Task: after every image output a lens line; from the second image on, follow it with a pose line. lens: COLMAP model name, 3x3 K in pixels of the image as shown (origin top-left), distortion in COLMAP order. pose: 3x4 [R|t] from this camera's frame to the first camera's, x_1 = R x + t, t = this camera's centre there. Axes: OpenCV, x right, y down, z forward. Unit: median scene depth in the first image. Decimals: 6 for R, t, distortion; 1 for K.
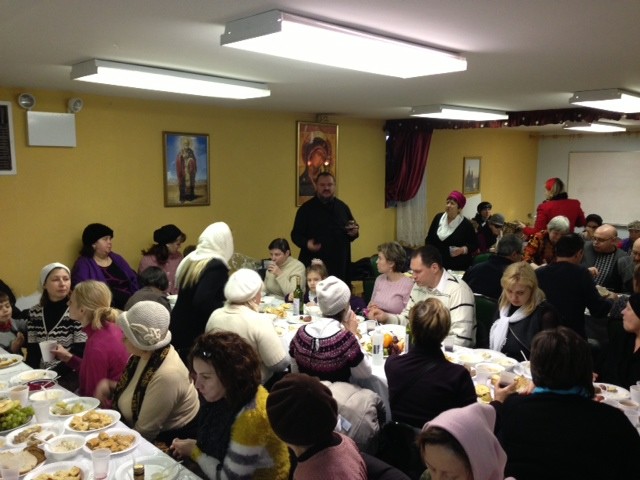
lens RADIAL K [[603.6, 0, 318.5], [0, 603.6, 237.1], [0, 0, 1]] dist [0.066254, 0.000000]
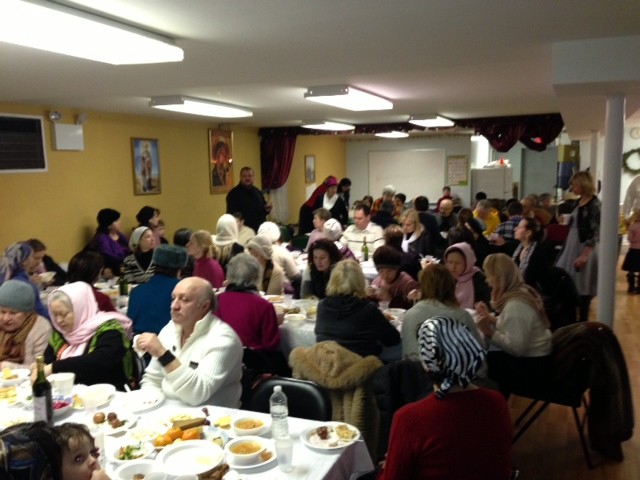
lens RADIAL K [[603.6, 0, 321.1], [0, 603.6, 242.7], [0, 0, 1]] dist [0.066254, 0.000000]
pose [[0.921480, -0.069345, 0.382186, -0.383082], [0.066278, 0.997576, 0.021200, 0.050196], [-0.382730, 0.005795, 0.923842, -0.360373]]
